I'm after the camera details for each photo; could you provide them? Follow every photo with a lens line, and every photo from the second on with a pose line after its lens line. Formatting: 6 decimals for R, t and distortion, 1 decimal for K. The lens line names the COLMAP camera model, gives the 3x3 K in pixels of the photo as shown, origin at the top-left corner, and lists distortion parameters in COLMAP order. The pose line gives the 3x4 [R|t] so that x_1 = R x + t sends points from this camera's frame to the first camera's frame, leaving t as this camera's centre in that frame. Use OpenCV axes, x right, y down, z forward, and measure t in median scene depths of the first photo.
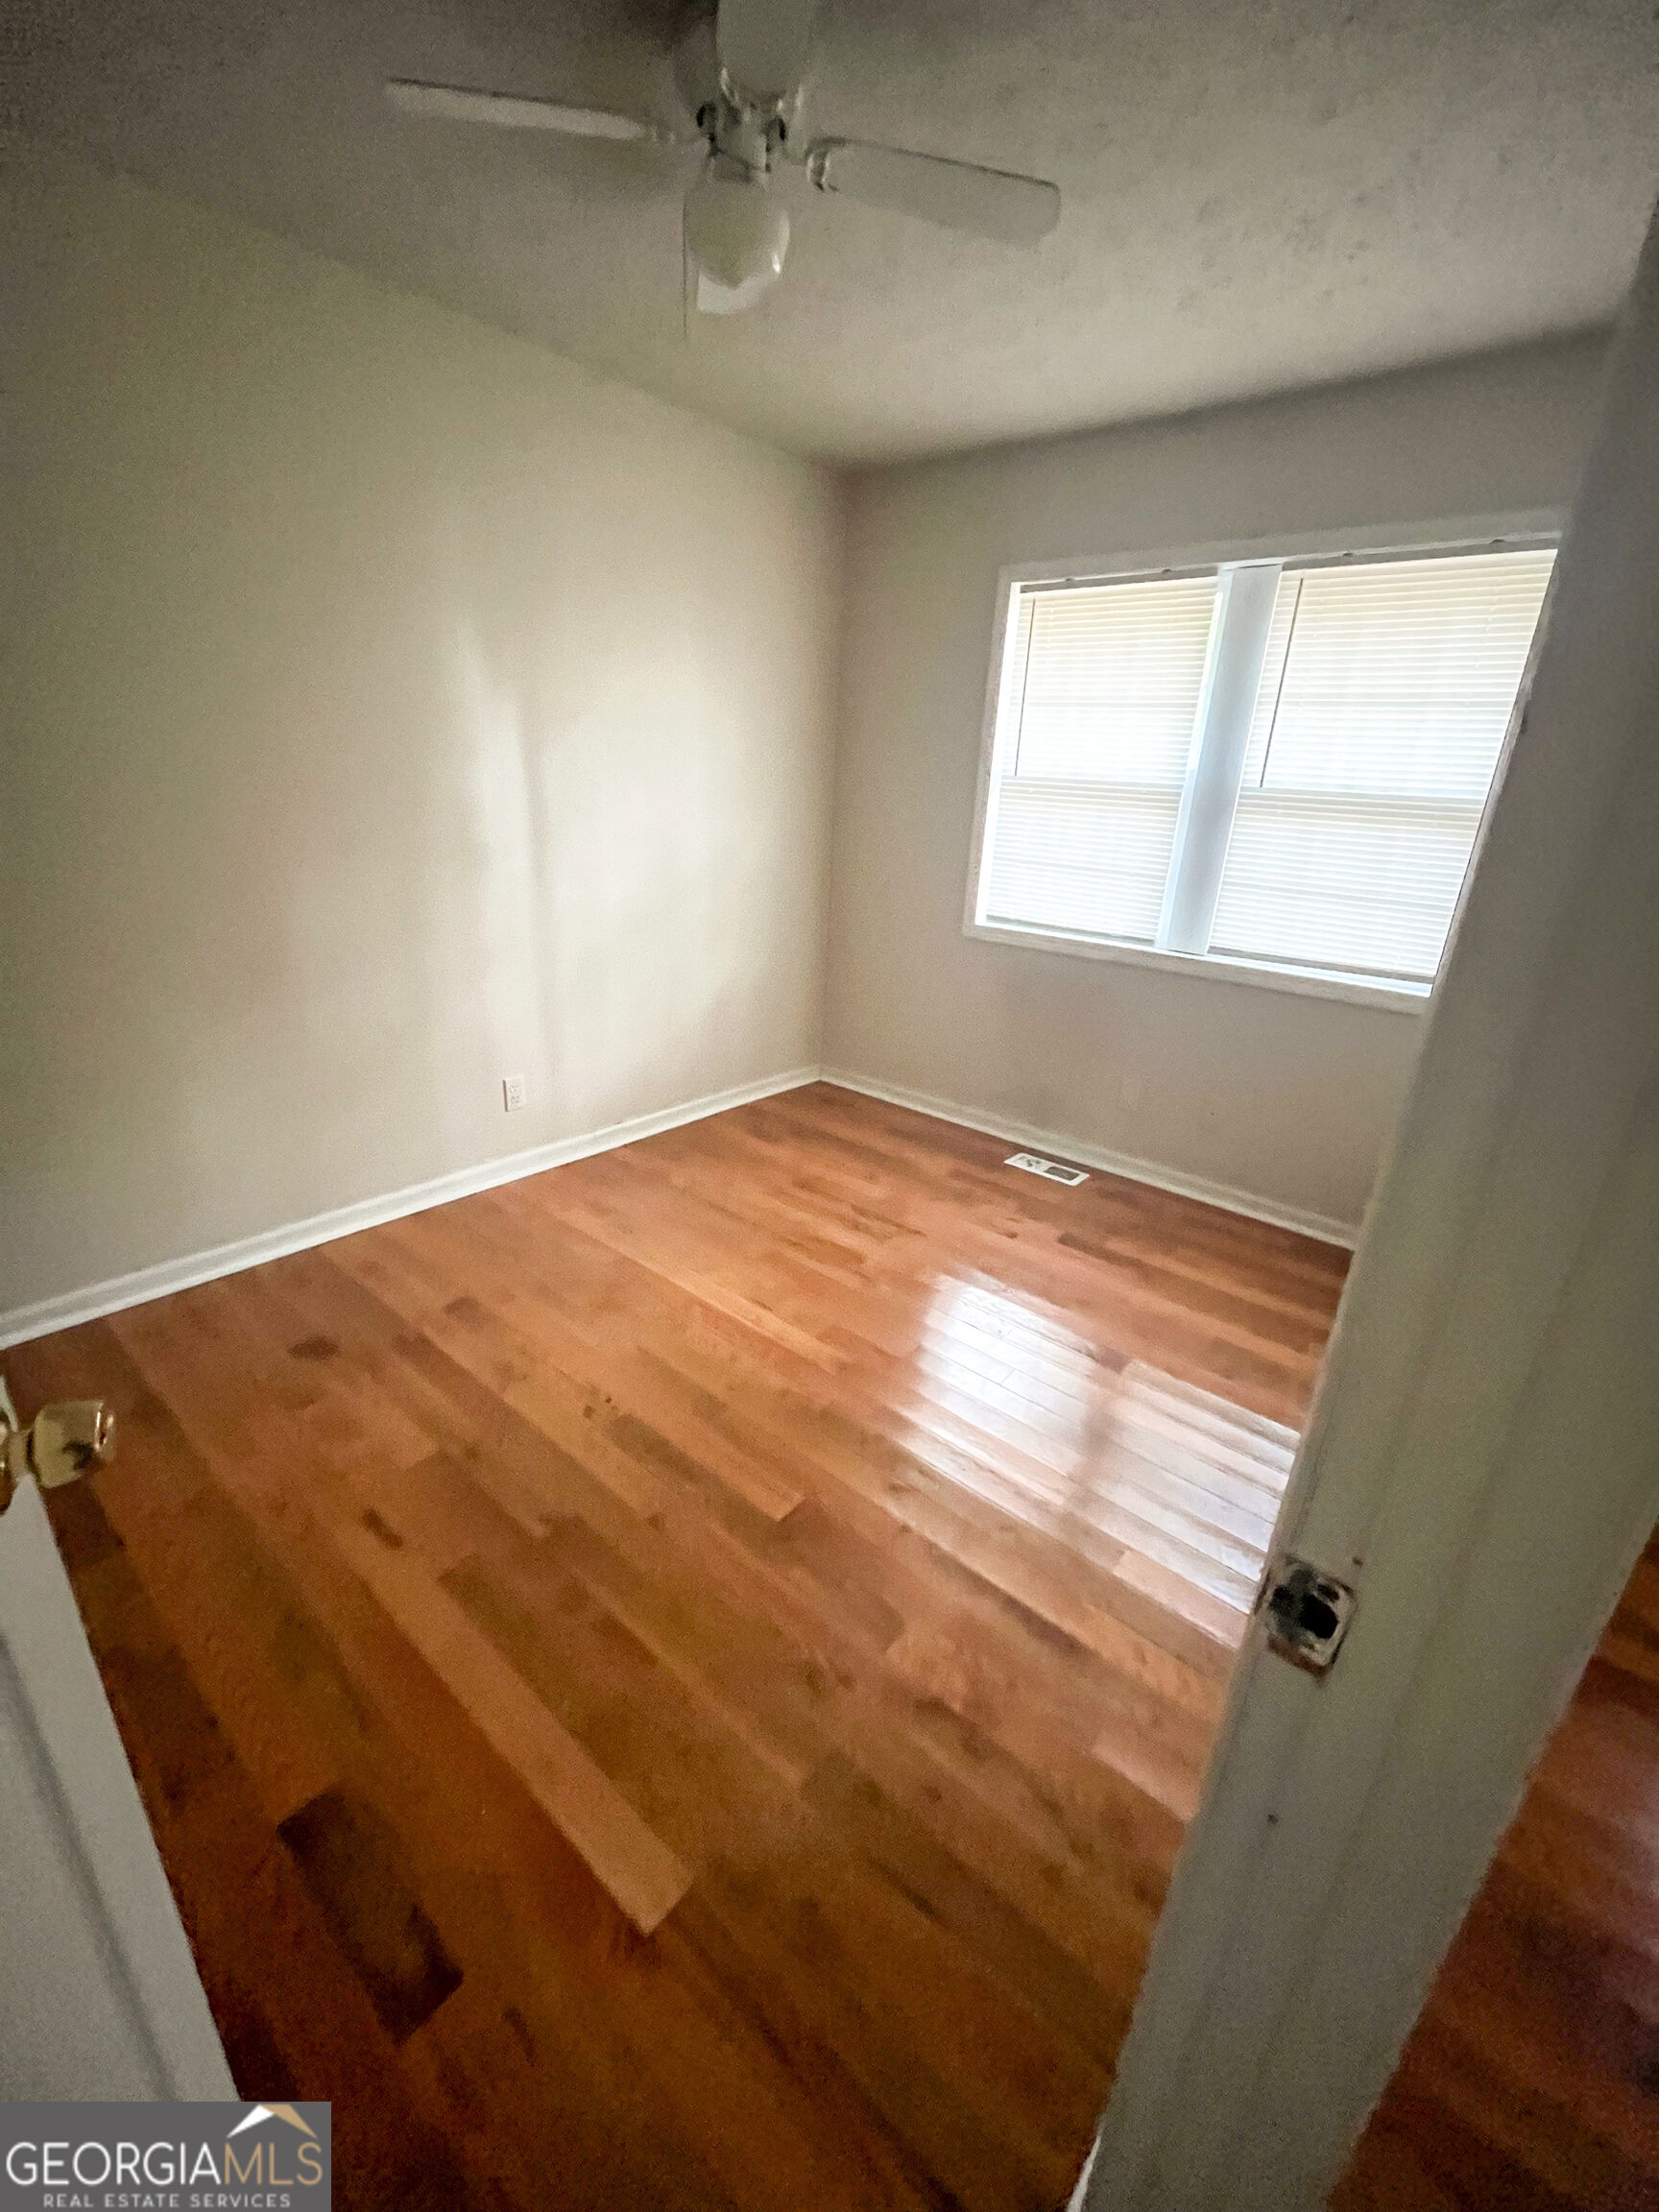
lens RADIAL K [[891.5, 0, 829.9], [0, 891.5, 1097.7], [0, 0, 1]] dist [-0.001915, -0.000763]
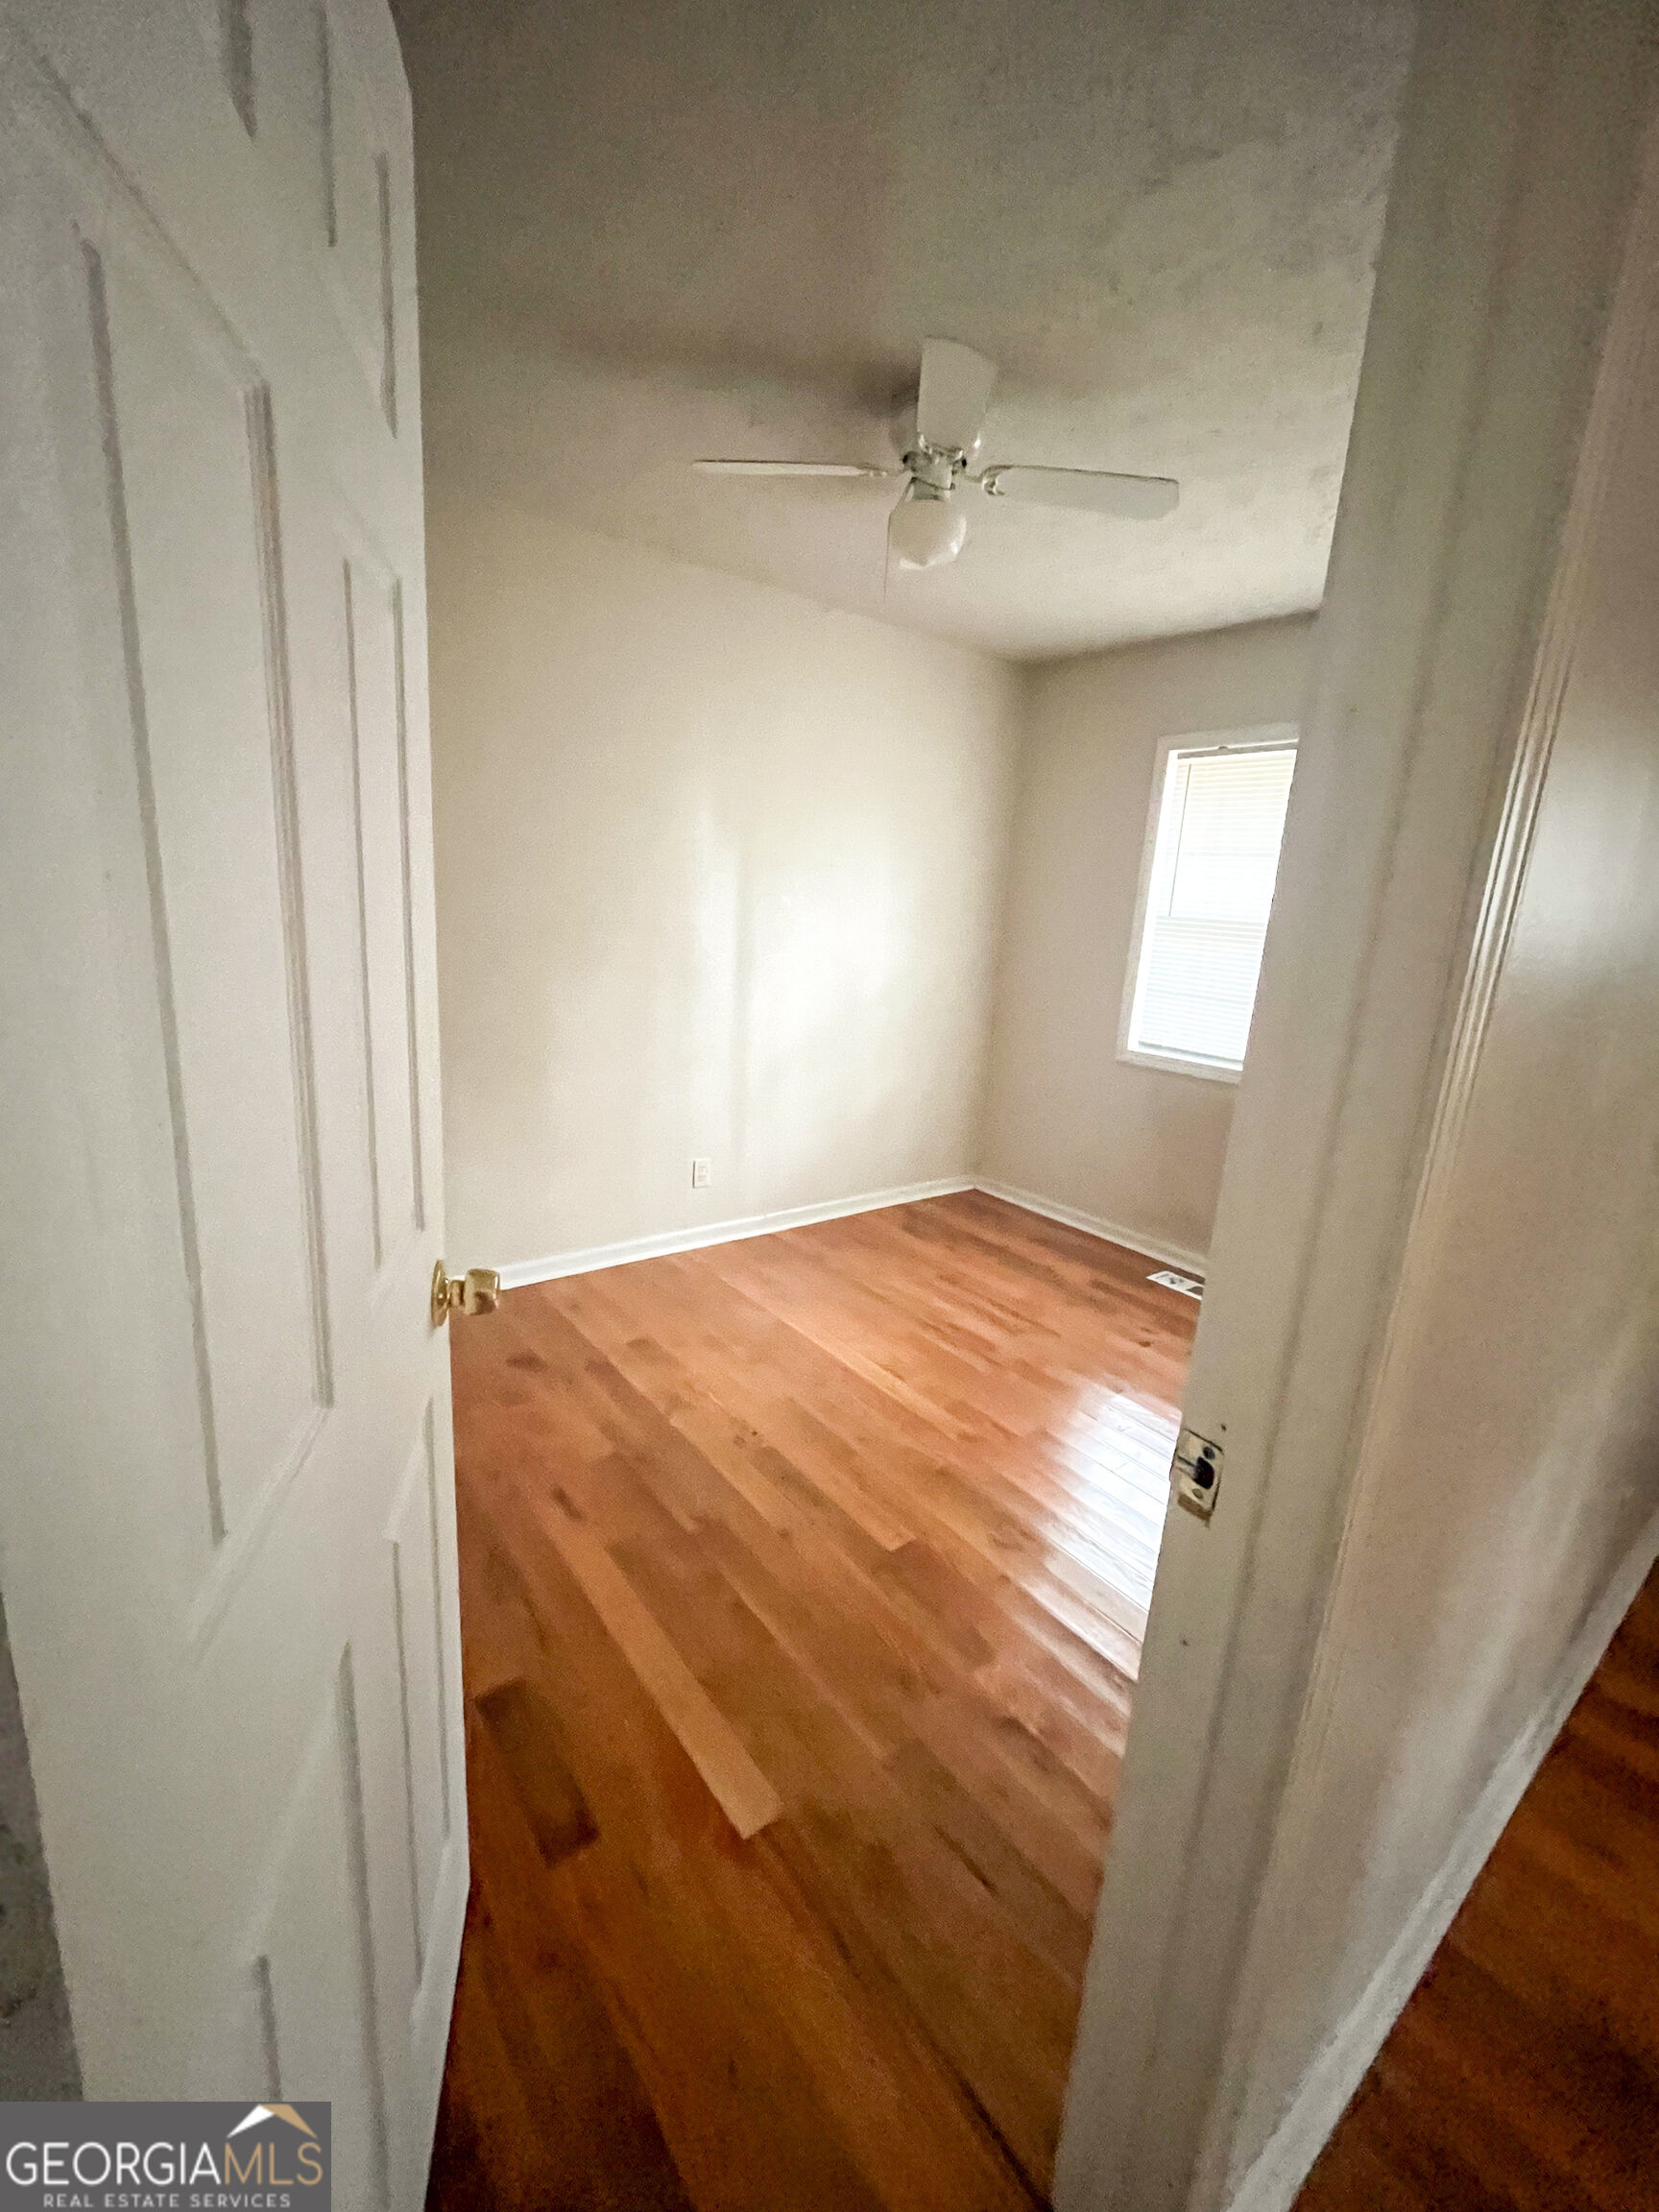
lens RADIAL K [[891.5, 0, 829.5], [0, 891.5, 1106.4], [0, 0, 1]] dist [-0.001915, -0.000763]
pose [[0.978421, 0.059050, -0.198006, 0.056047], [-0.084107, 0.989129, -0.120619, 0.060313], [0.188731, 0.134670, 0.972751, -0.185236]]
